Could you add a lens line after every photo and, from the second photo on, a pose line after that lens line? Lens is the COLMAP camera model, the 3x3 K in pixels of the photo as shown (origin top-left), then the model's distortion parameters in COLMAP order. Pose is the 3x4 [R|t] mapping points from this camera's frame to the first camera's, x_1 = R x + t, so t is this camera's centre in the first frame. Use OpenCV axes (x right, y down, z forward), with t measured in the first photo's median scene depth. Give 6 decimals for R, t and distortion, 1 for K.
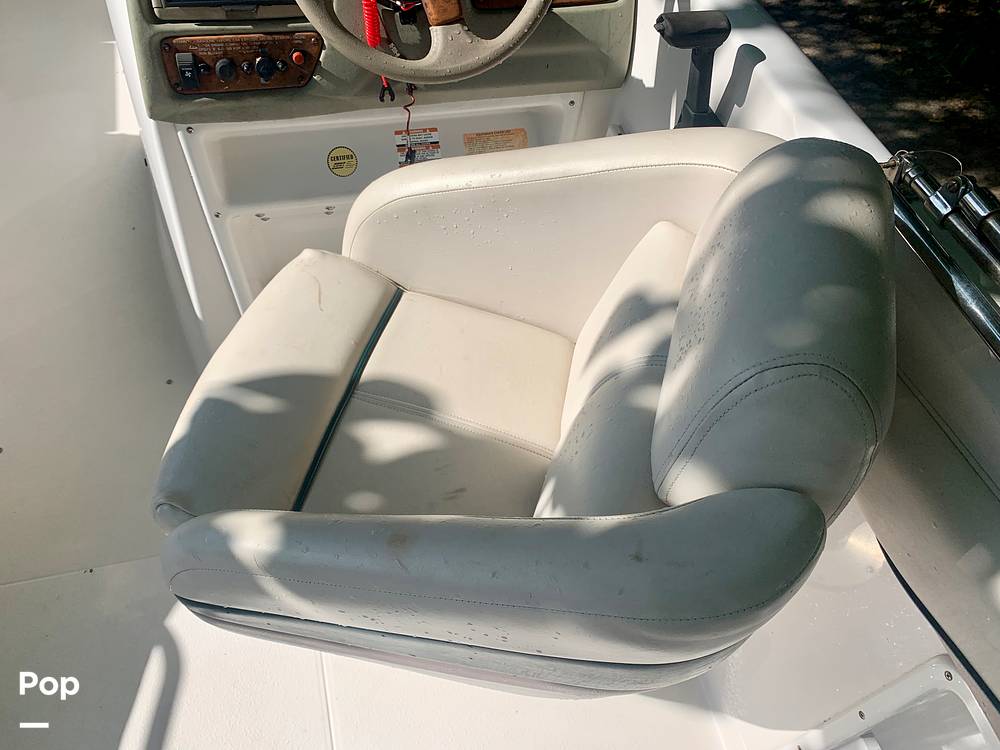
lens RADIAL K [[786.4, 0, 484.2], [0, 786.4, 352.3], [0, 0, 1]] dist [-0.001245, 0.119448]
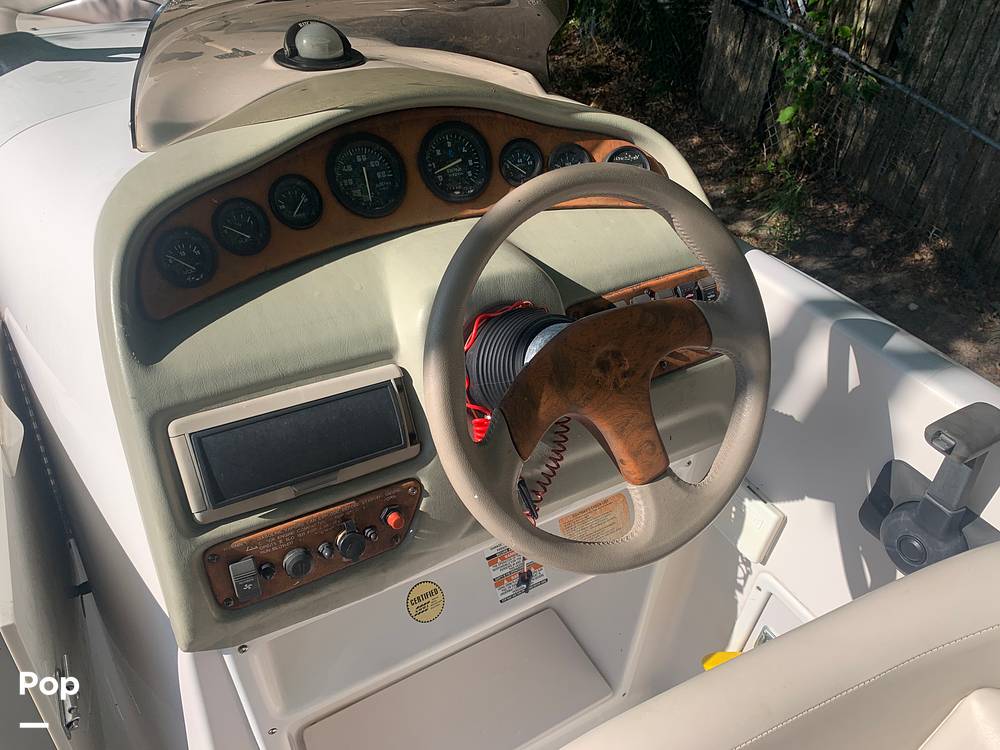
lens RADIAL K [[773.9, 0, 500.0], [0, 773.9, 375.0], [0, 0, 1]] dist [-0.001194, -0.002234]
pose [[0.954523, -0.178485, 0.238807, -0.285544], [0.220105, 0.962157, -0.160651, -0.360809], [-0.201096, 0.205907, 0.957686, 0.281035]]
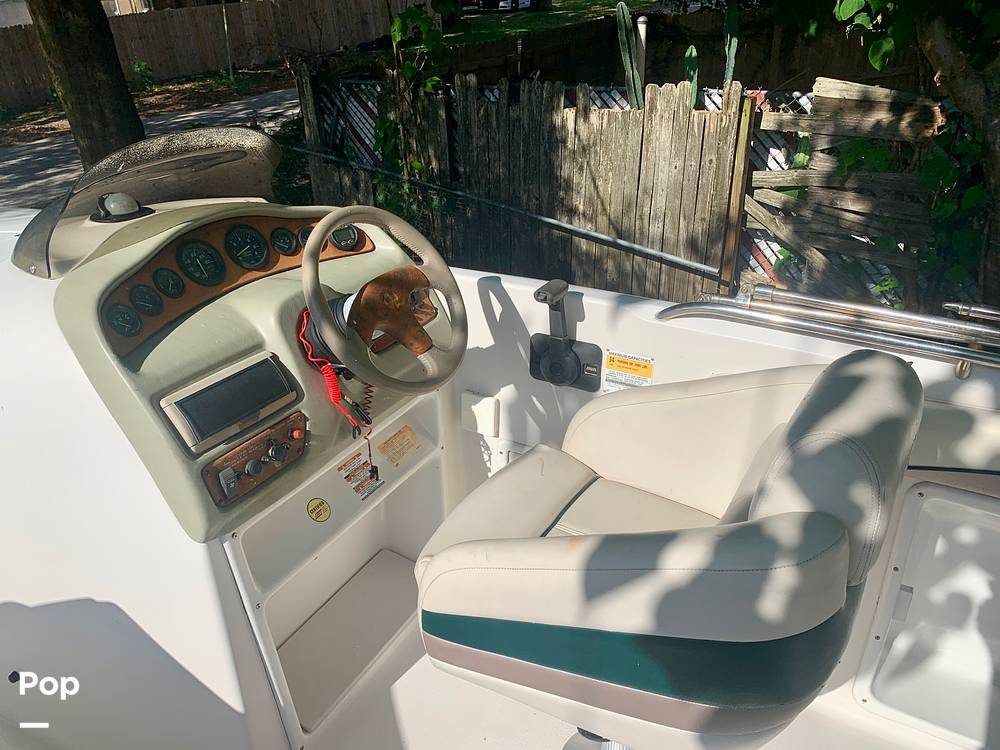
lens RADIAL K [[773.9, 0, 500.0], [0, 773.9, 375.0], [0, 0, 1]] dist [-0.001194, -0.002234]
pose [[0.671964, -0.382802, 0.633977, -0.734089], [0.599050, 0.784279, -0.161388, -0.066427], [-0.435436, 0.488231, 0.756324, -0.073045]]
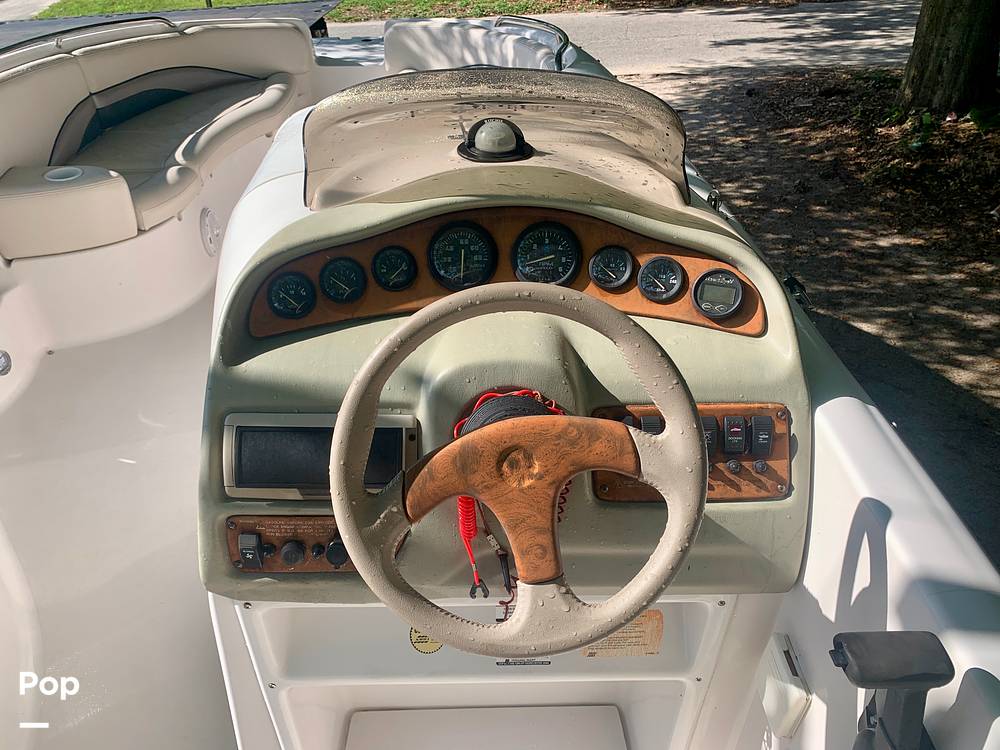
lens RADIAL K [[777.3, 0, 500.0], [0, 777.3, 375.0], [0, 0, 1]] dist [0.066301, -0.085726]
pose [[0.974434, 0.076507, -0.211245, 0.050840], [-0.129675, 0.959334, -0.250726, -0.351325], [0.183473, 0.271709, 0.944729, 0.194586]]
